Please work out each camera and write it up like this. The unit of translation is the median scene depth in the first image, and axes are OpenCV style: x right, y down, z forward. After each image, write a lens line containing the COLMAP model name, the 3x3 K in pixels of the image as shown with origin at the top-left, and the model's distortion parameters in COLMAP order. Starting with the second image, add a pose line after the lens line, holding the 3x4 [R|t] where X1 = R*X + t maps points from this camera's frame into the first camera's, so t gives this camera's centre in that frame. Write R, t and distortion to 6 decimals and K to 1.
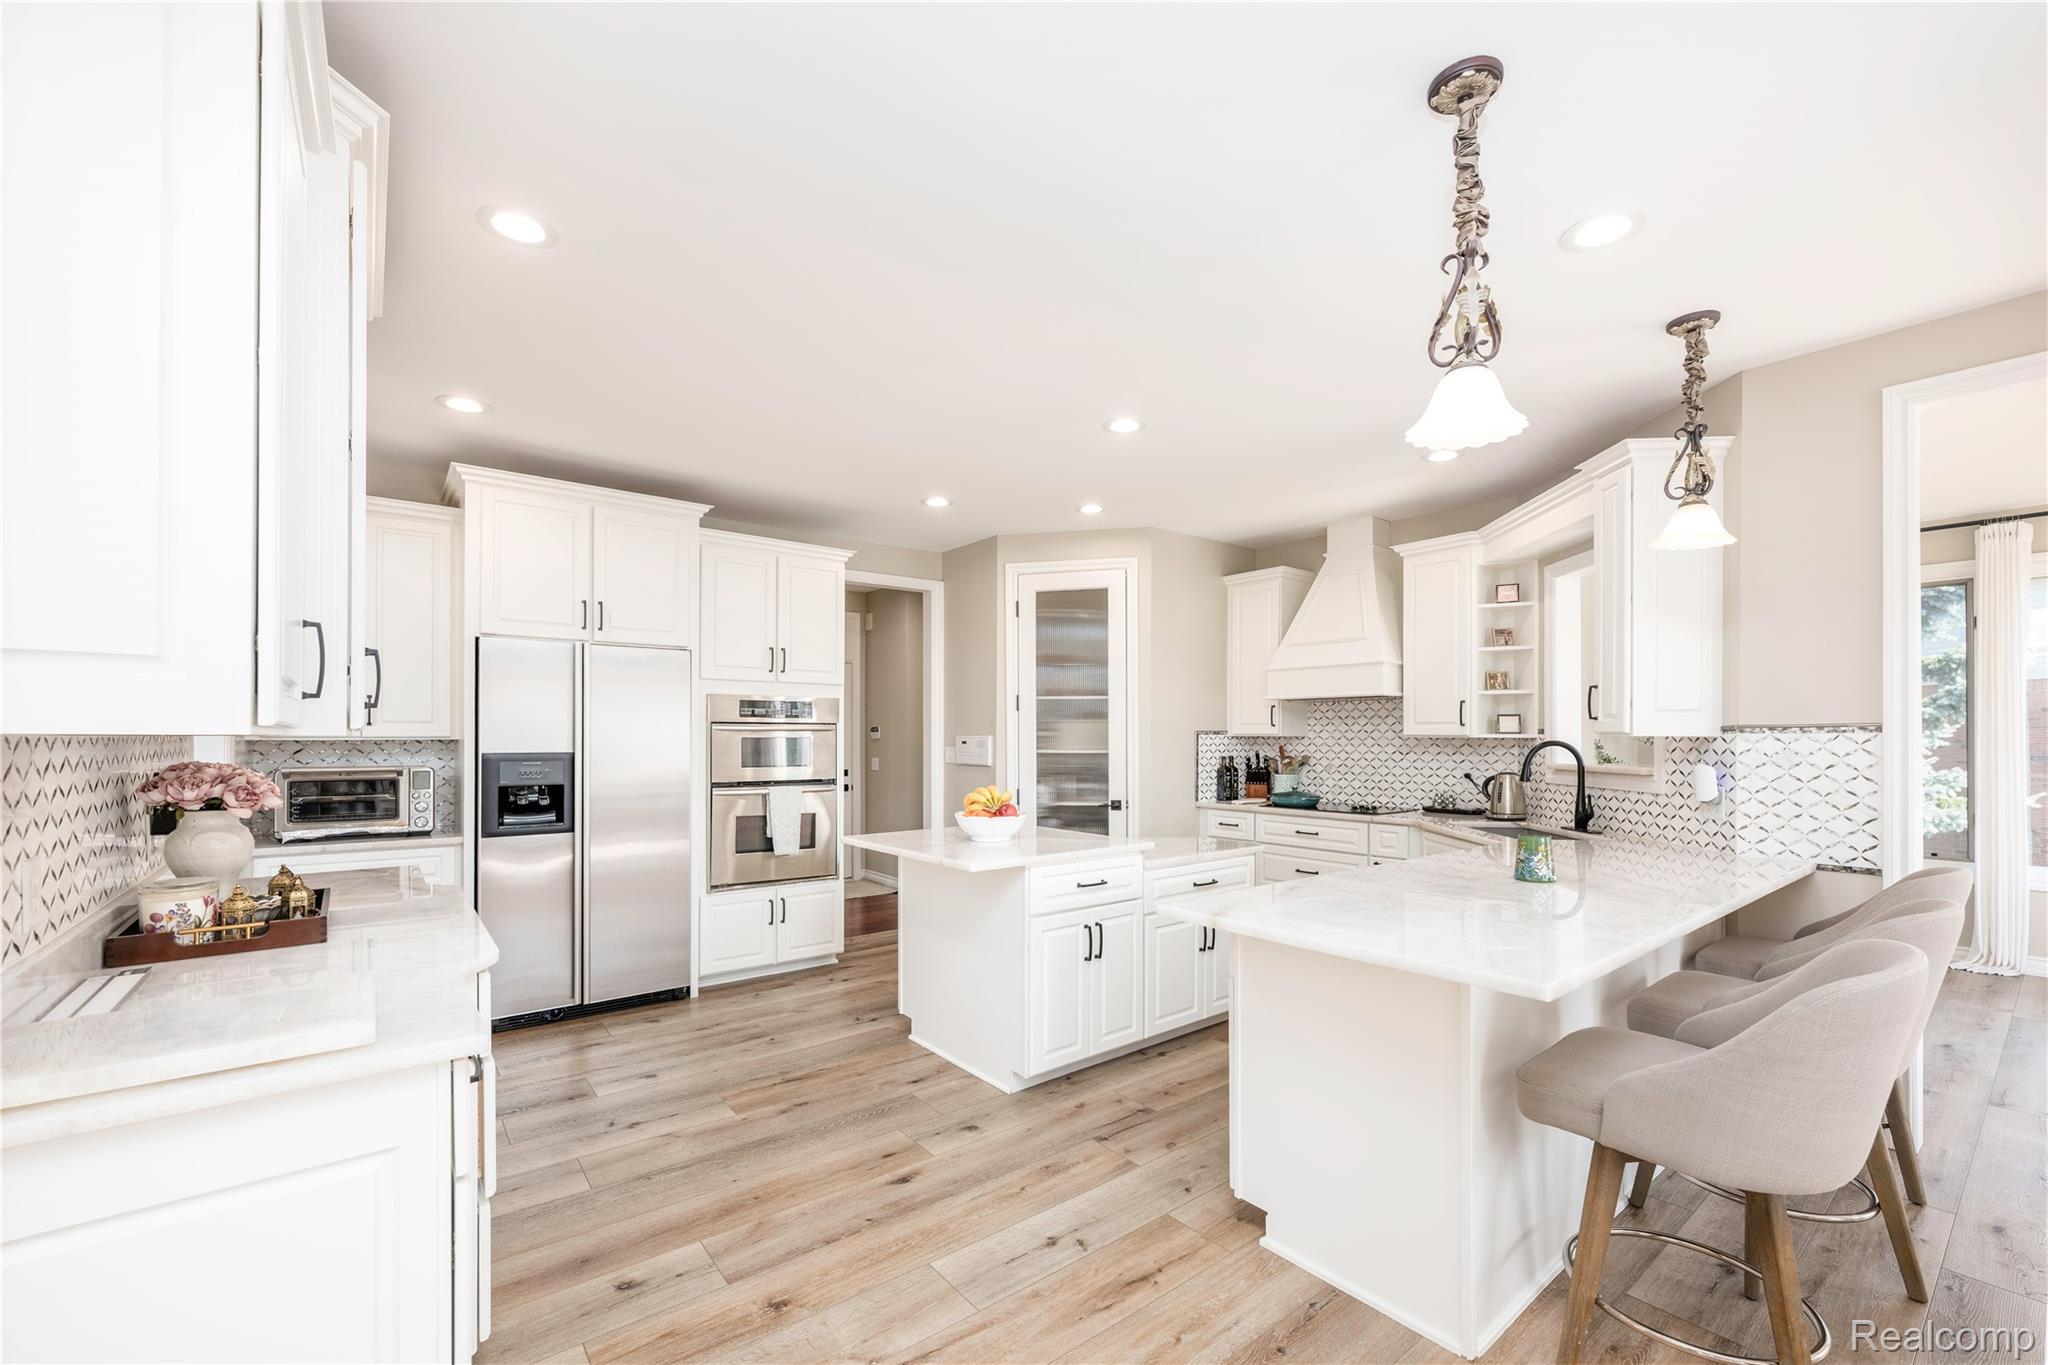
lens RADIAL K [[834.1, 0, 1033.1], [0, 834.1, 738.1], [0, 0, 1]] dist [-0.000708, -0.000037]
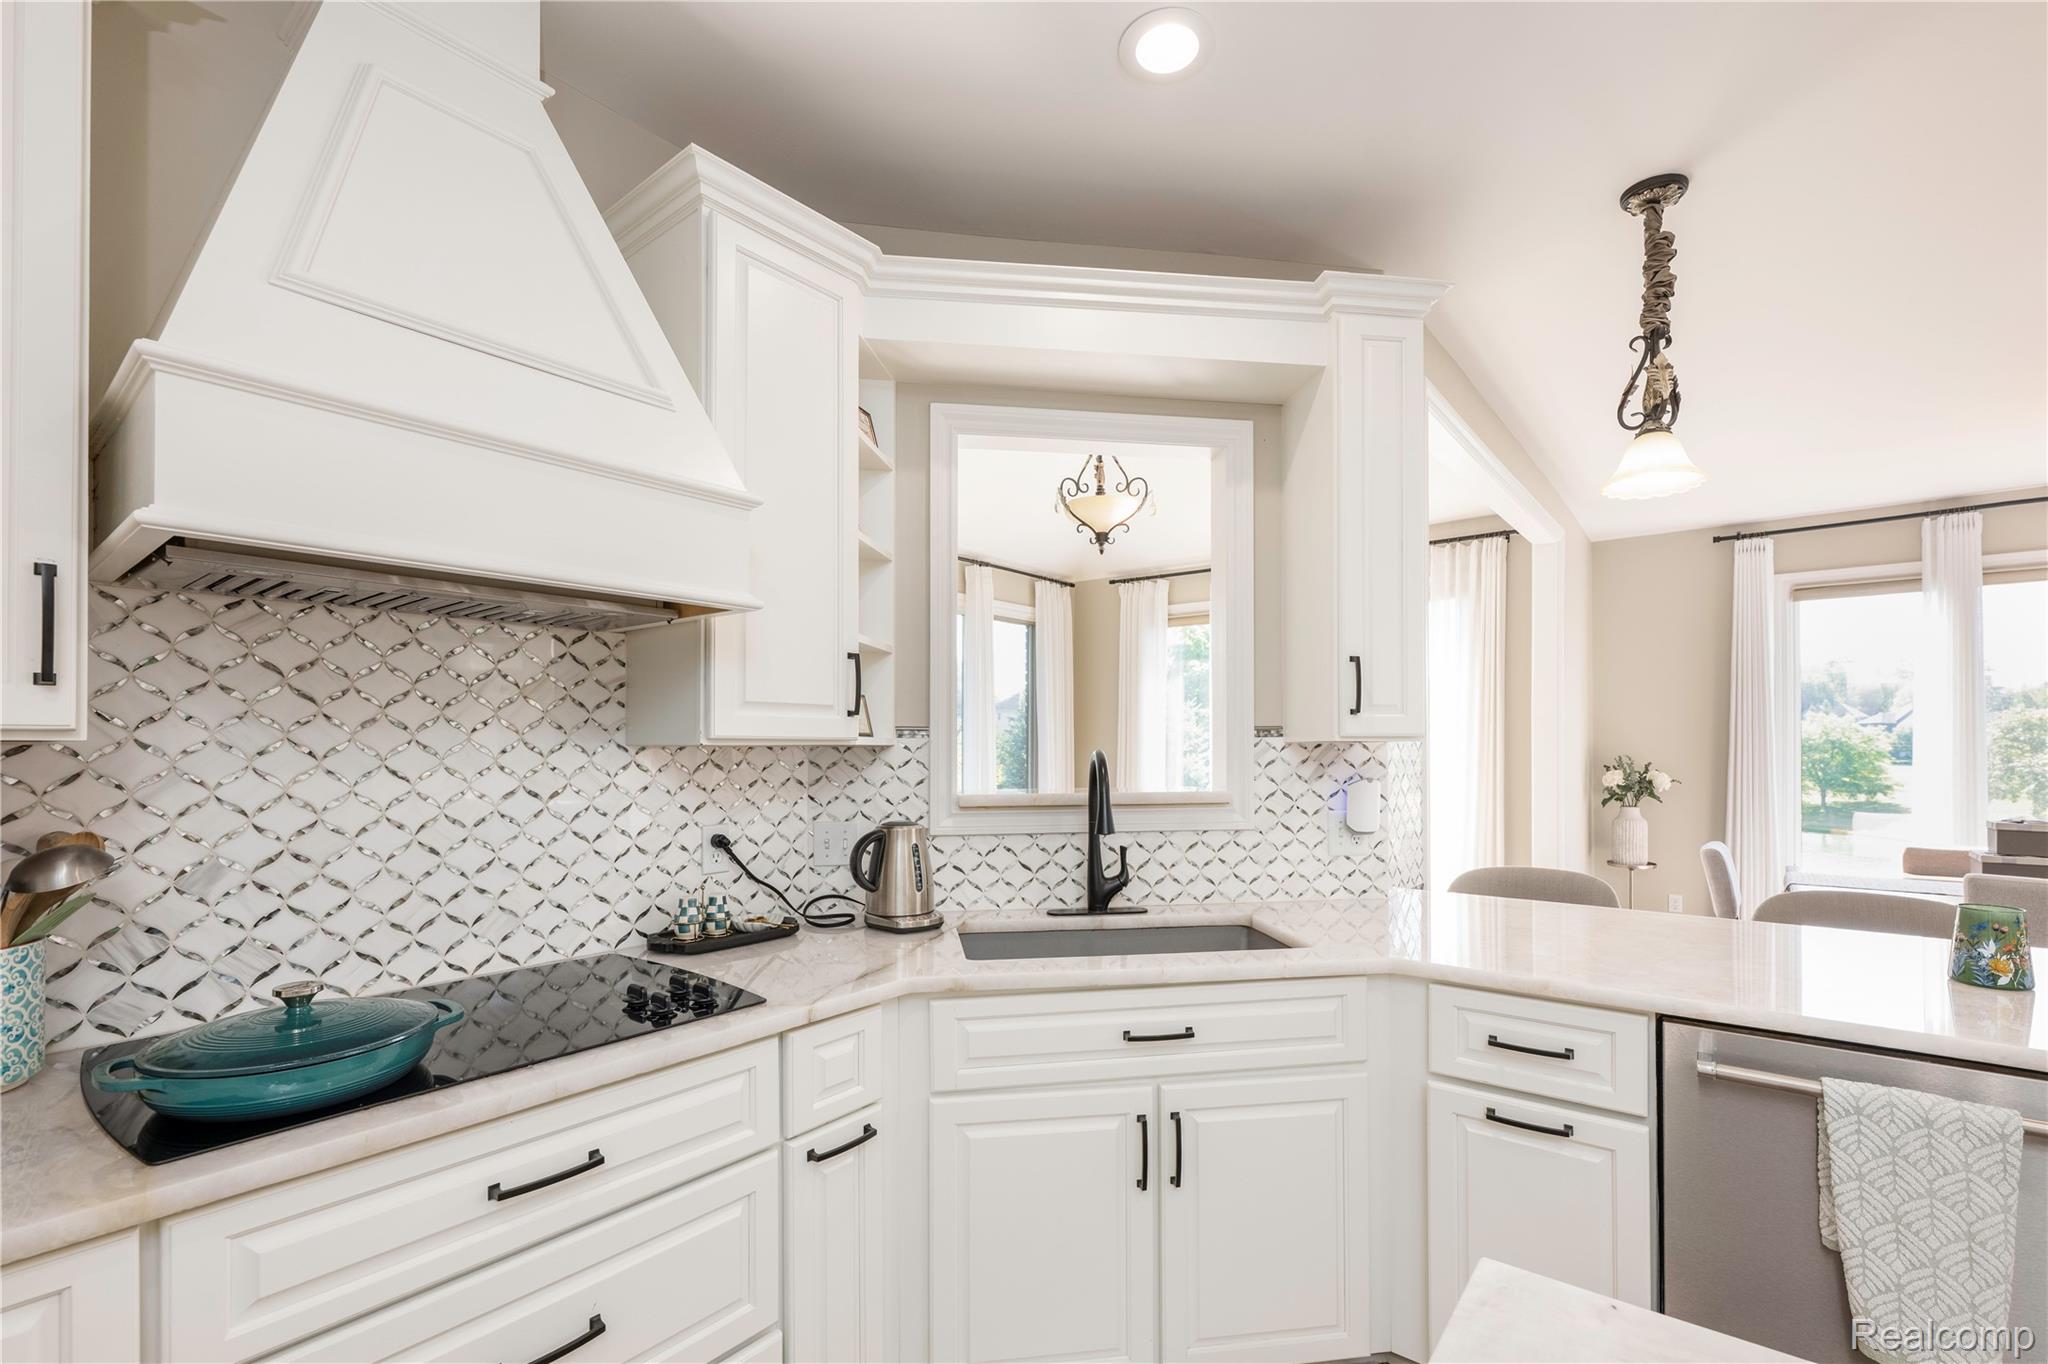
lens RADIAL K [[909.1, 0, 1051.5], [0, 909.1, 739.6], [0, 0, 1]] dist [-0.000744, 0.000216]
pose [[-0.221829, 0.005059, 0.975072, 0.061845], [0.003288, 0.999985, -0.004440, -0.000966], [-0.975080, 0.002221, -0.221842, 0.953702]]
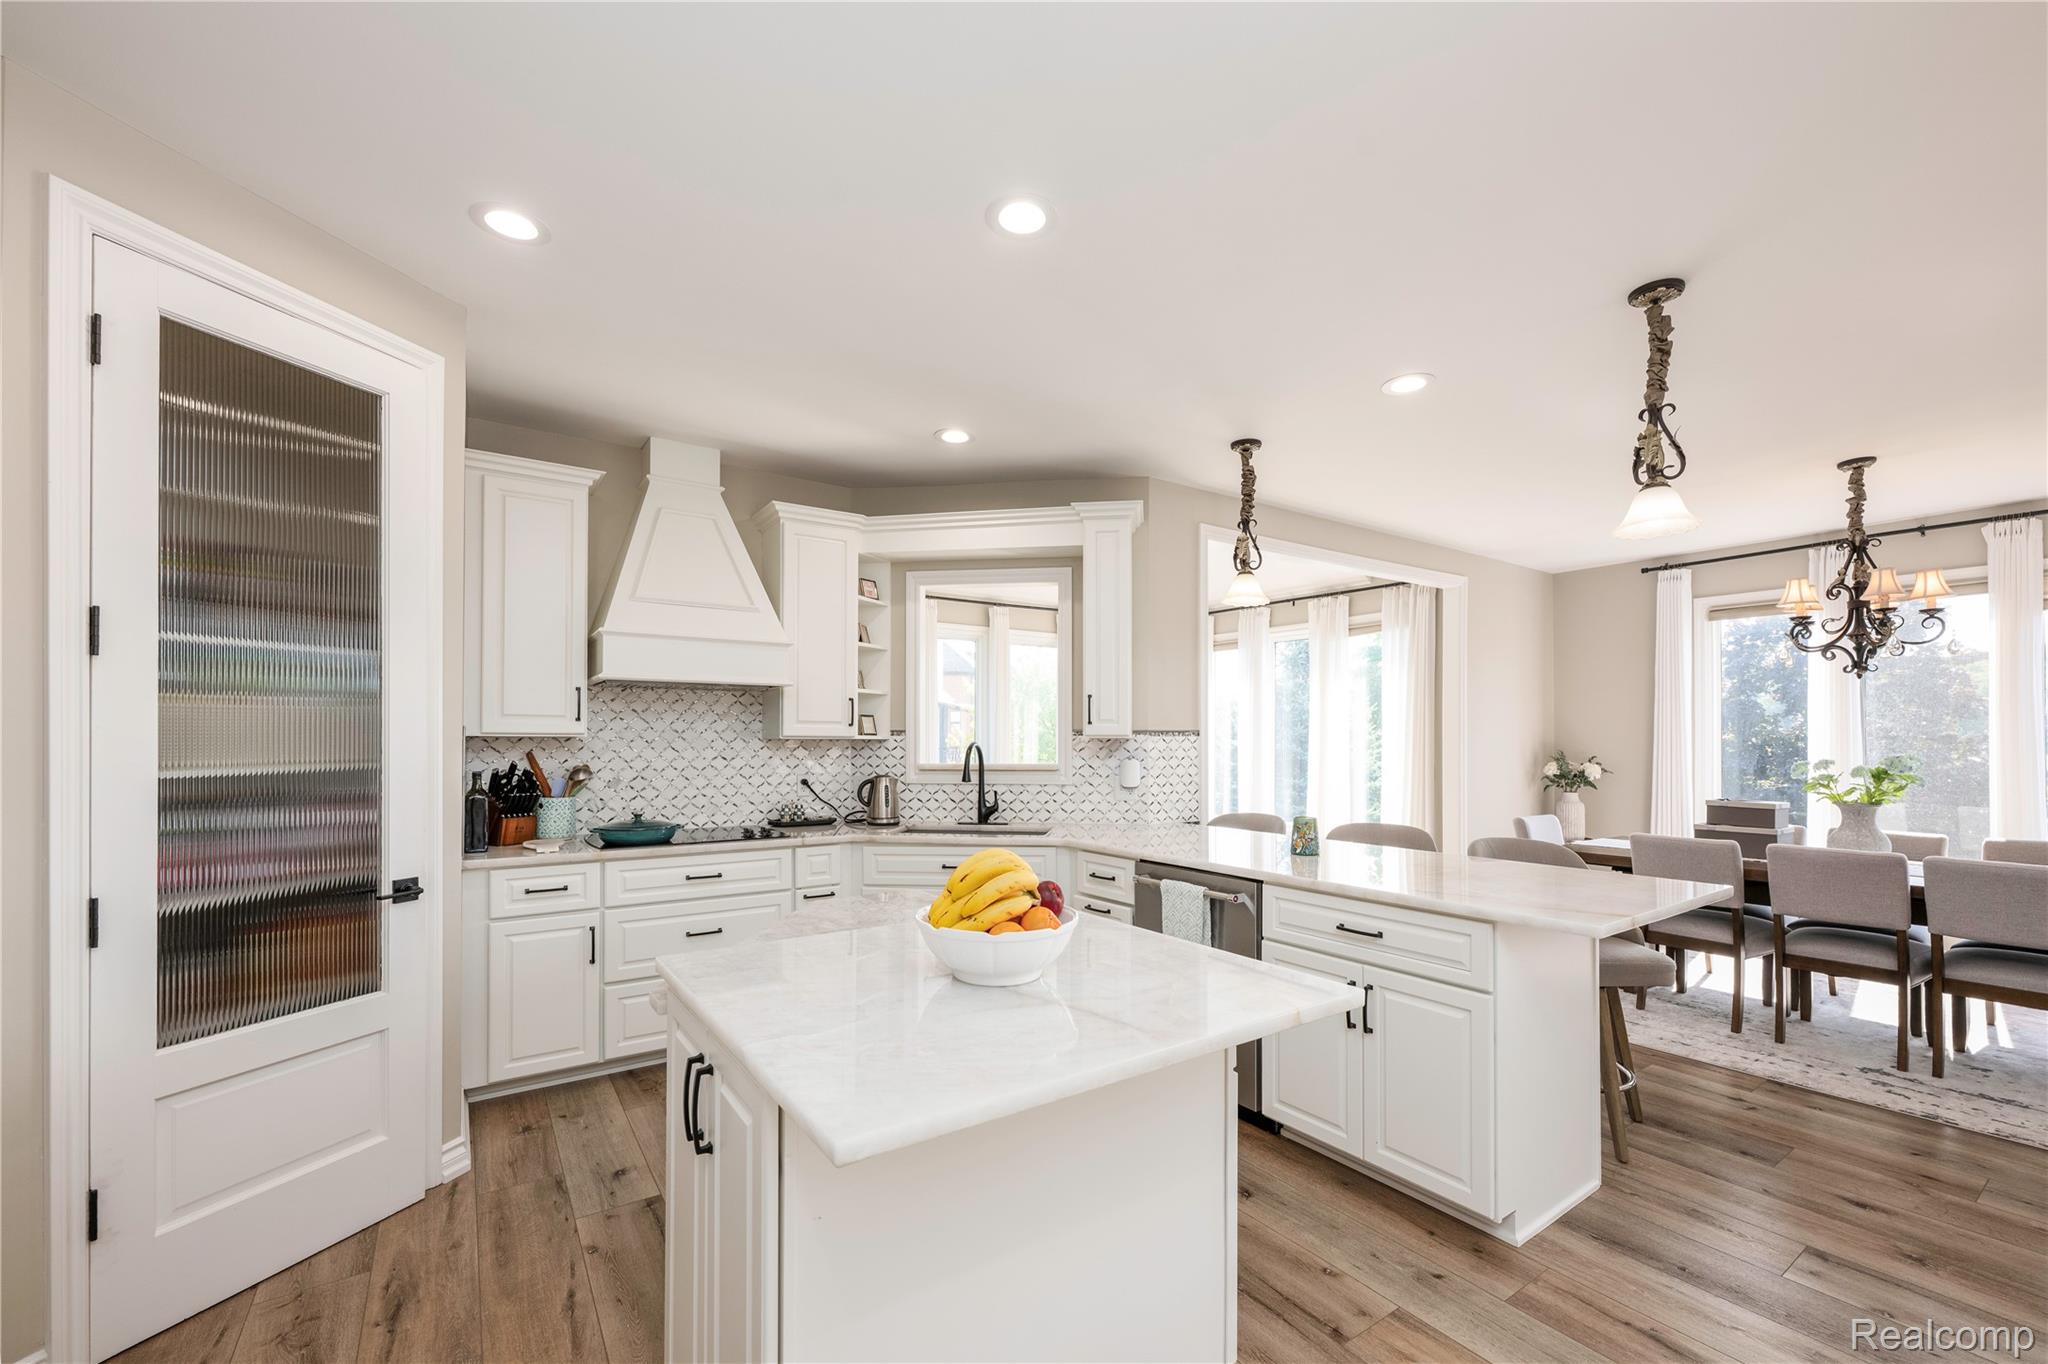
lens RADIAL K [[834.1, 0, 1033.1], [0, 834.1, 737.6], [0, 0, 1]] dist [-0.000708, -0.000037]
pose [[0.071106, 0.000918, 0.997468, -0.356612], [-0.000154, 1.000000, -0.000909, -0.001425], [-0.997469, -0.000089, 0.071106, 0.701494]]
